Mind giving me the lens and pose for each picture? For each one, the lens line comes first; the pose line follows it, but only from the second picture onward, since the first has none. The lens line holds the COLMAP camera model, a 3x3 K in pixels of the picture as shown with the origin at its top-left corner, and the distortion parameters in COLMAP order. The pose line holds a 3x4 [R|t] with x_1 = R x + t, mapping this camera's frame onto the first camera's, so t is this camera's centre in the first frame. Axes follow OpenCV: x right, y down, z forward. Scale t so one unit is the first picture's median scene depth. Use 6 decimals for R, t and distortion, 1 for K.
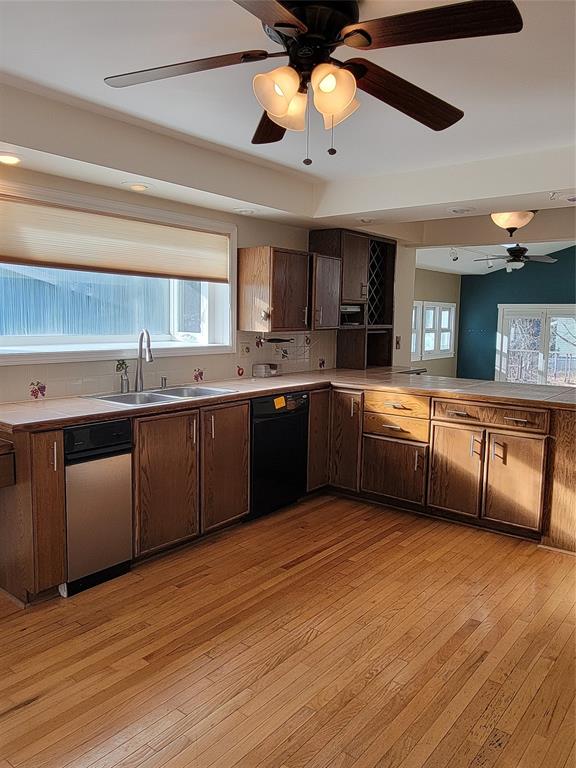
lens RADIAL K [[572.0, 0, 296.0], [0, 572.0, 387.8], [0, 0, 1]] dist [0.003871, 0.005837]
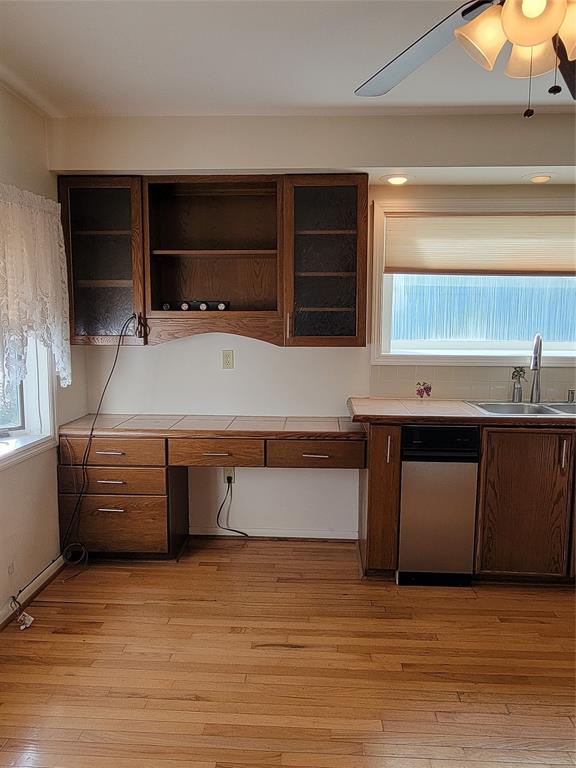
lens RADIAL K [[572.0, 0, 285.1], [0, 572.0, 389.3], [0, 0, 1]] dist [0.003871, 0.005837]
pose [[0.585734, 0.082431, -0.806300, 0.279820], [-0.096193, 0.994854, 0.031829, -0.006910], [0.804775, 0.058917, 0.590649, 0.173087]]
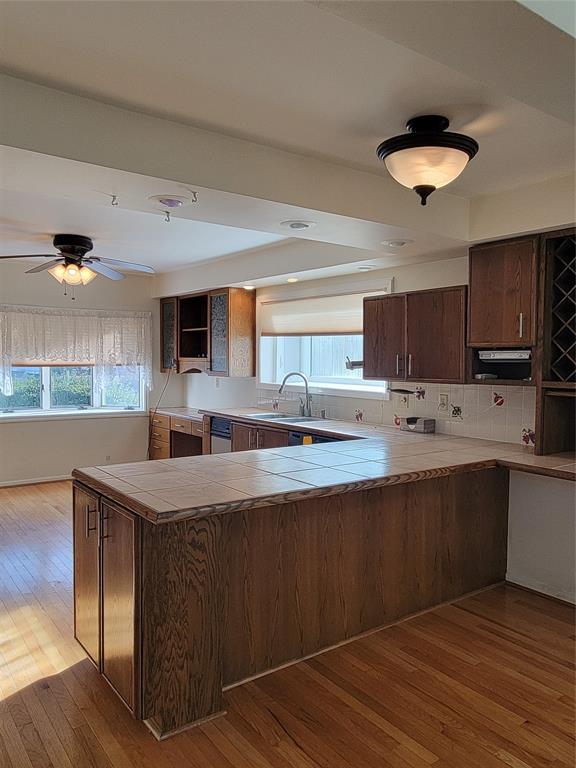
lens RADIAL K [[572.0, 0, 292.0], [0, 572.0, 380.4], [0, 0, 1]] dist [0.003871, 0.005837]
pose [[-0.264807, 0.011724, -0.964230, 1.093986], [-0.147524, 0.987663, 0.052524, -0.148253], [0.952950, 0.156156, -0.259811, 1.299158]]
